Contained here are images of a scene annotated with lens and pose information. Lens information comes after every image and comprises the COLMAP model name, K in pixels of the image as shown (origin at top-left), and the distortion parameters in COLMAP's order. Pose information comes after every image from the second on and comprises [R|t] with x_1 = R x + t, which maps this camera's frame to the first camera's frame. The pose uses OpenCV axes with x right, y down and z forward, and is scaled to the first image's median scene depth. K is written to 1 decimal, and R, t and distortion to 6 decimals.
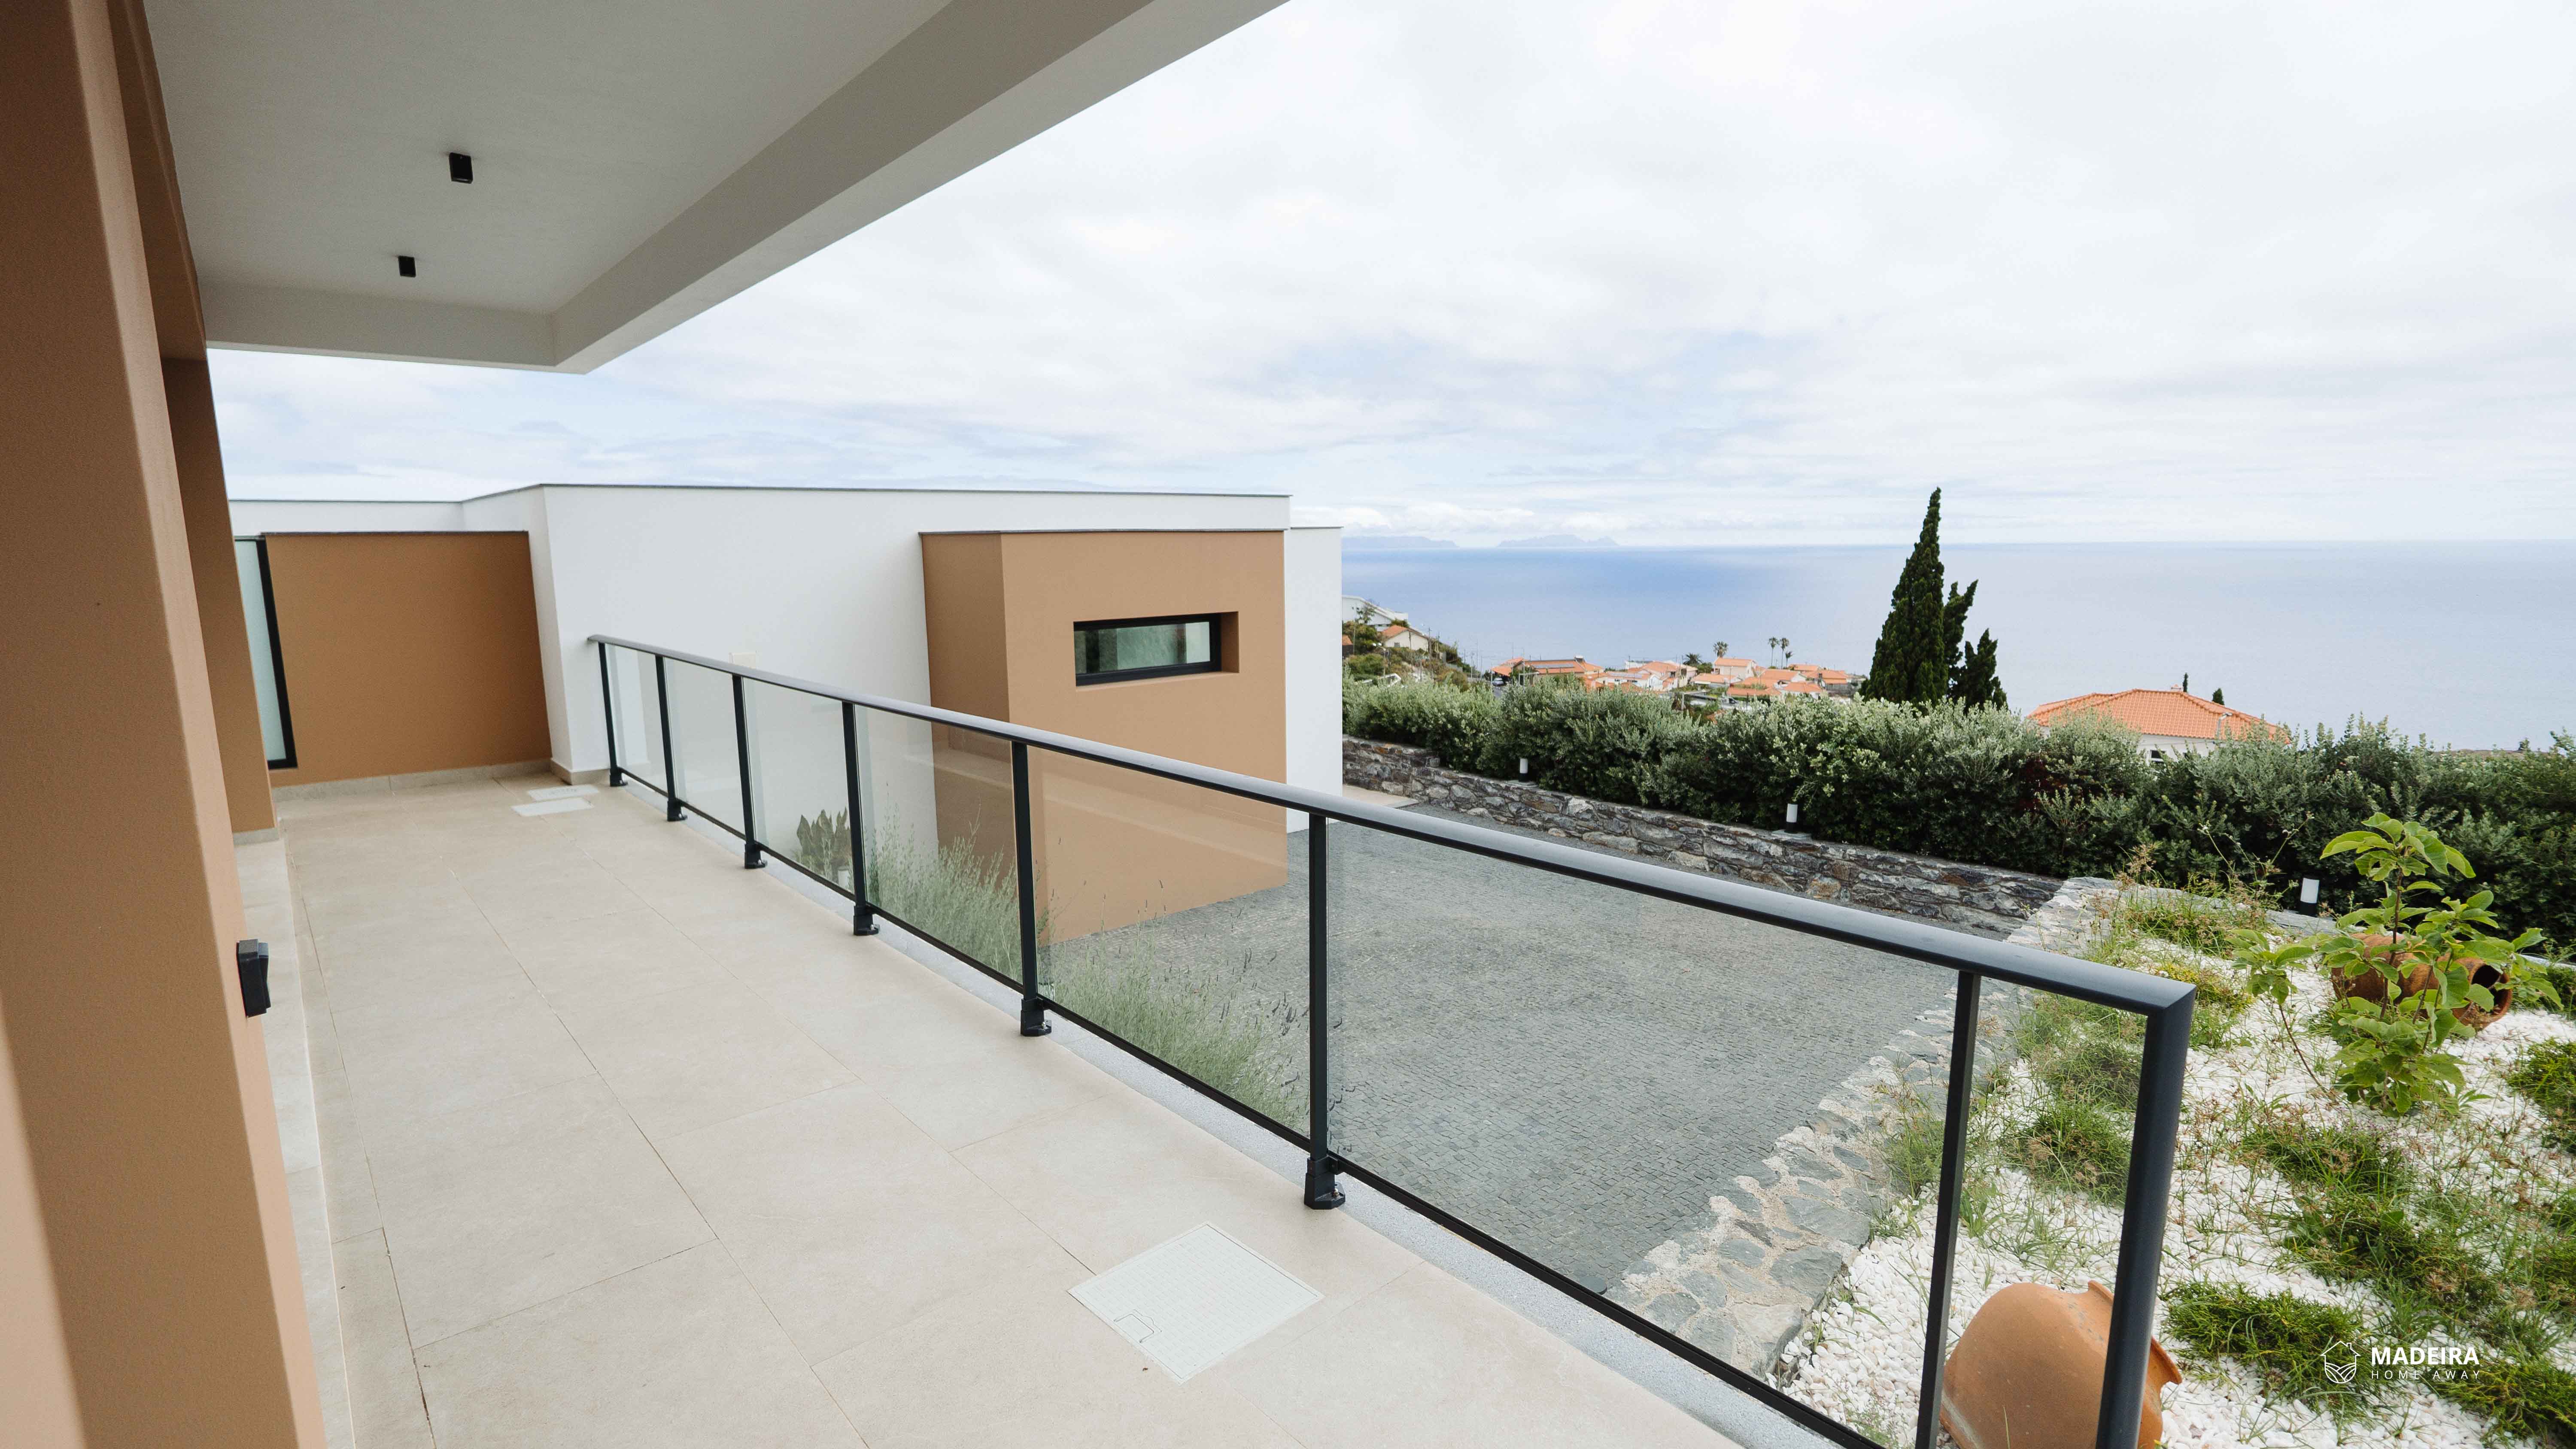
lens RADIAL K [[1175.9, 0, 1285.6], [0, 1175.9, 726.7], [0, 0, 1]] dist [-0.008624, 0.000295]
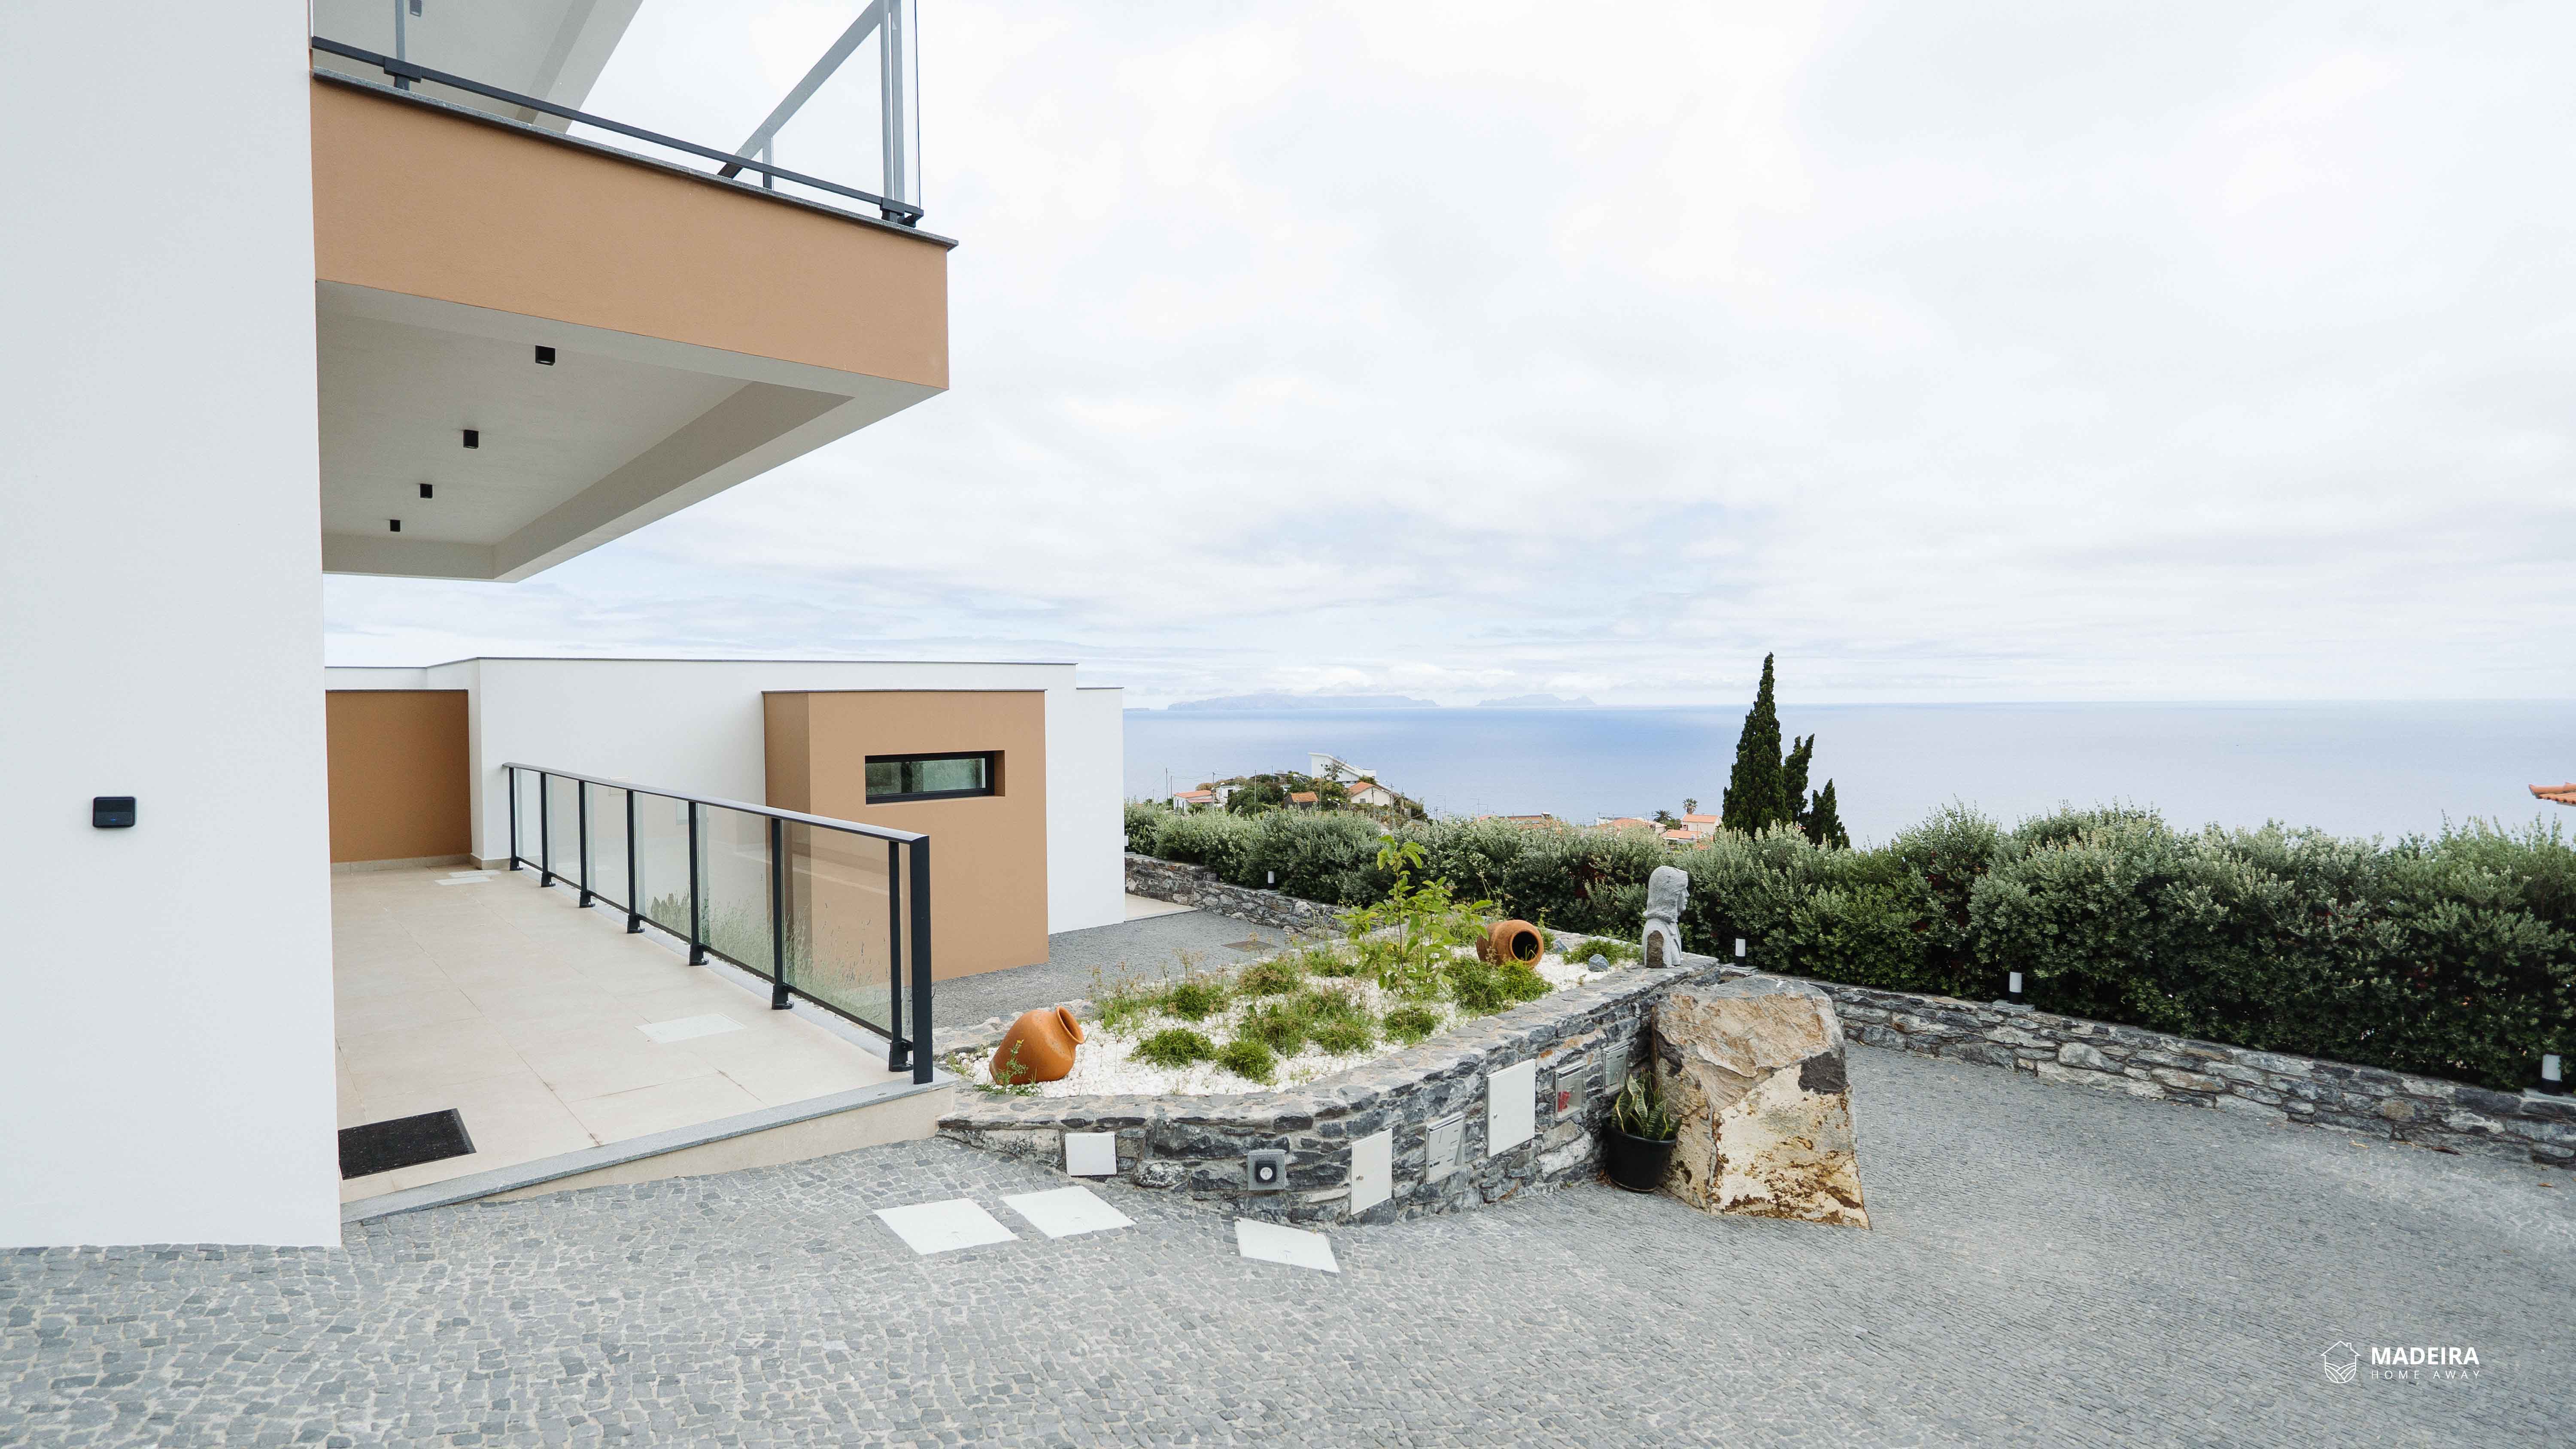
lens RADIAL K [[1176.6, 0, 1288.0], [0, 1176.6, 724.5], [0, 0, 1]] dist [-0.011069, -0.000347]
pose [[0.999902, 0.001083, 0.013993, 0.078399], [0.000827, 0.990744, -0.135742, 0.016277], [-0.014010, 0.135740, 0.990645, -0.098700]]
